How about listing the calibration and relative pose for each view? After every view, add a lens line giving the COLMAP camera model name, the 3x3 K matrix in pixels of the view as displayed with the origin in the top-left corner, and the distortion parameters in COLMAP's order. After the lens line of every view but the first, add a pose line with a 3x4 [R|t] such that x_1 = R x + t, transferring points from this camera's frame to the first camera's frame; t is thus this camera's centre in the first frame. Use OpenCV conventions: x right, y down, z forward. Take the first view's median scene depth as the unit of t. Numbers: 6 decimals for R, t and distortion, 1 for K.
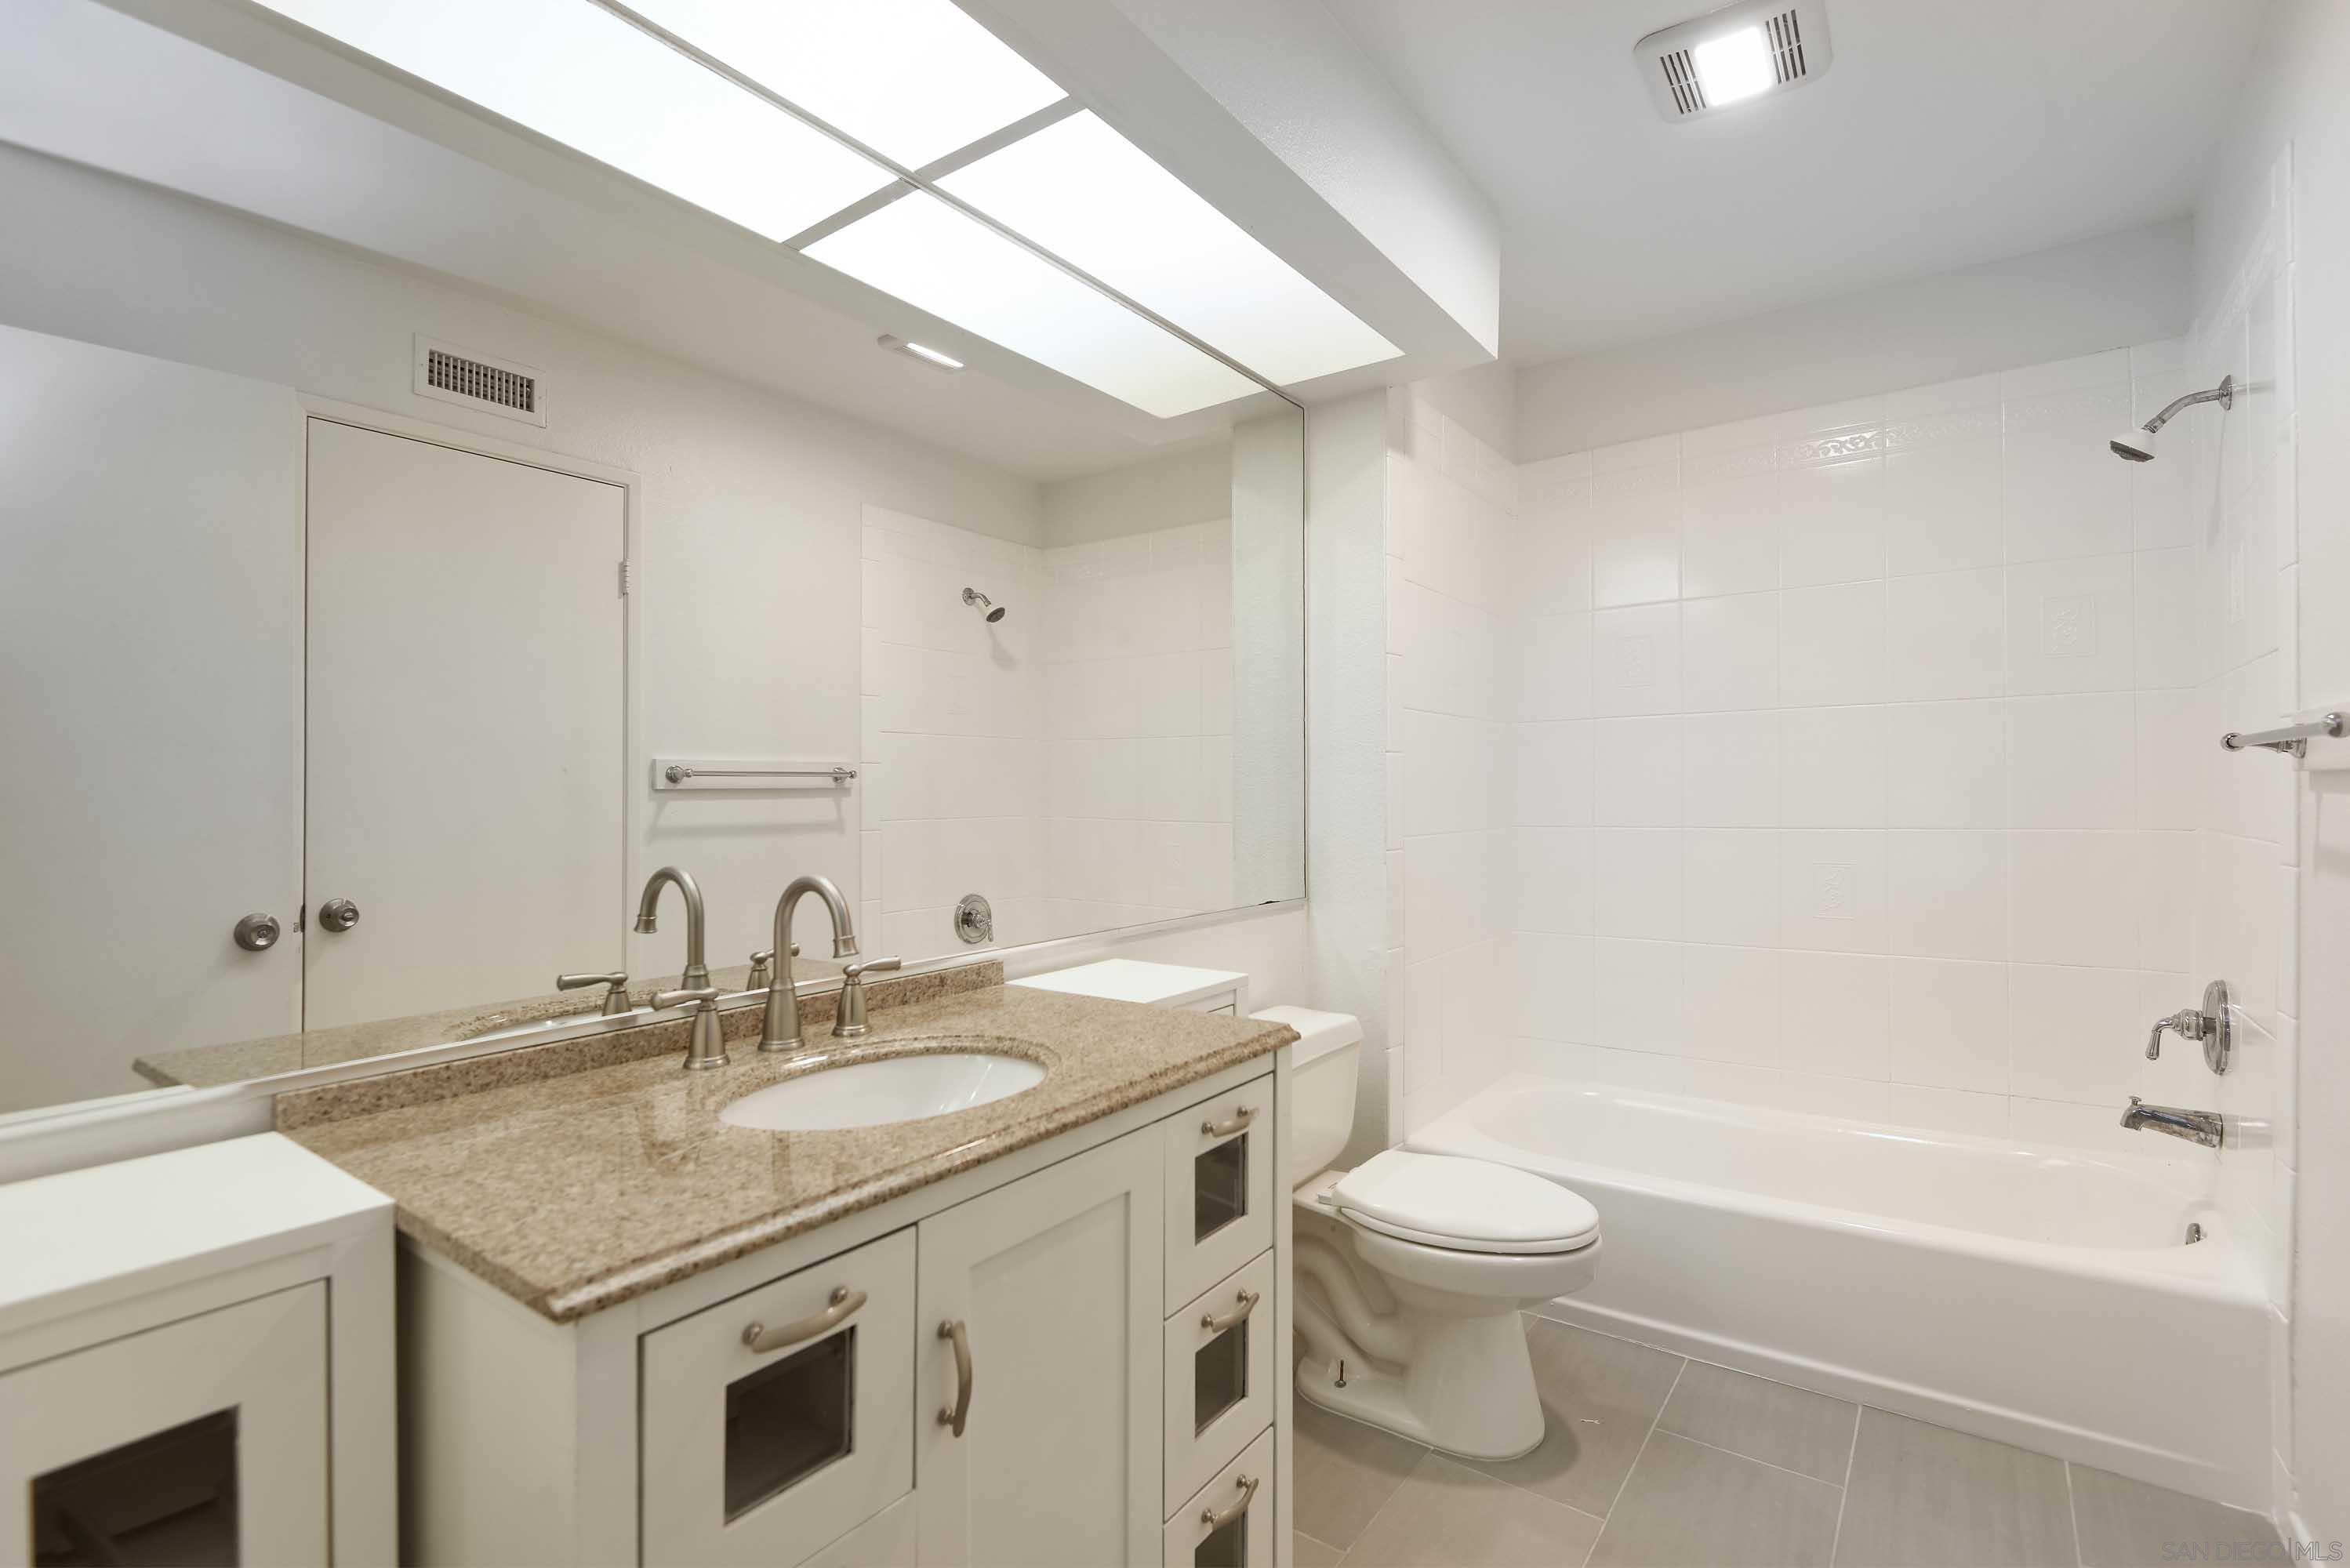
lens RADIAL K [[1081.1, 0, 1186.7], [0, 1081.1, 788.5], [0, 0, 1]] dist [0.002395, -0.004286]
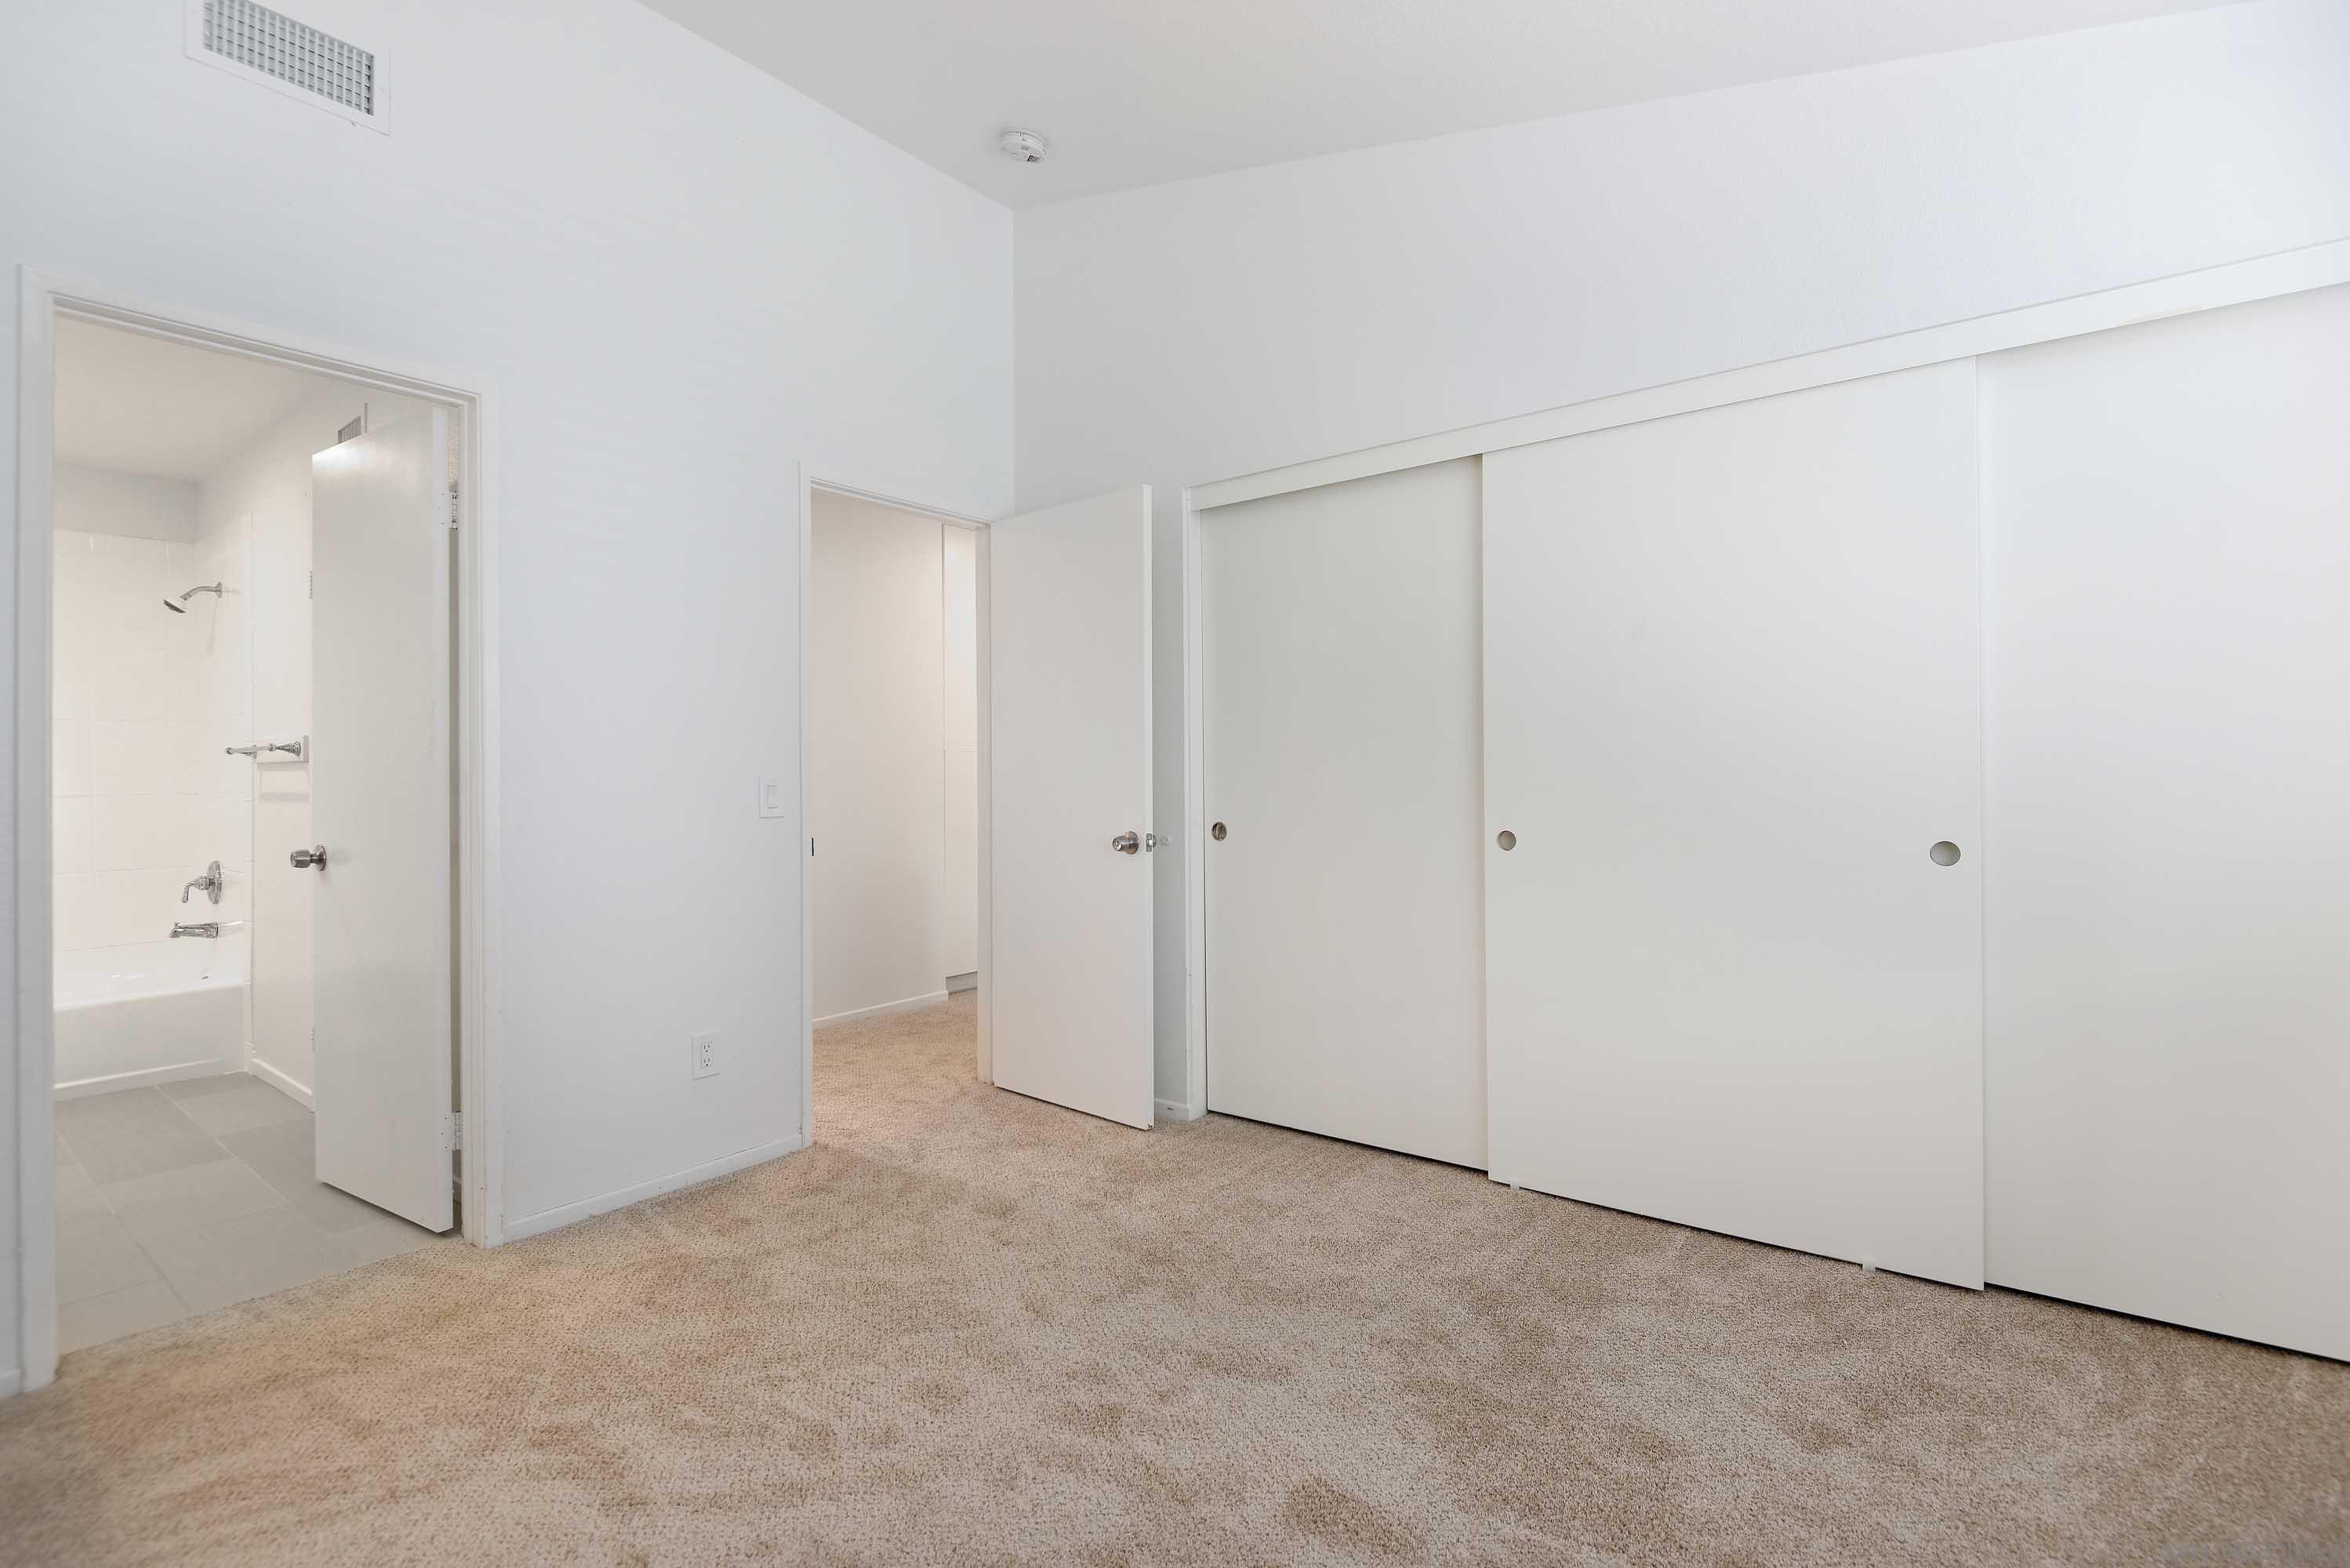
lens RADIAL K [[1081.1, 0, 1190.0], [0, 1081.1, 782.4], [0, 0, 1]] dist [0.002395, -0.004286]
pose [[0.034093, 0.001132, 0.999418, -1.135538], [0.004040, 0.999991, -0.001270, 0.032289], [-0.999410, 0.004081, 0.034088, -1.020358]]
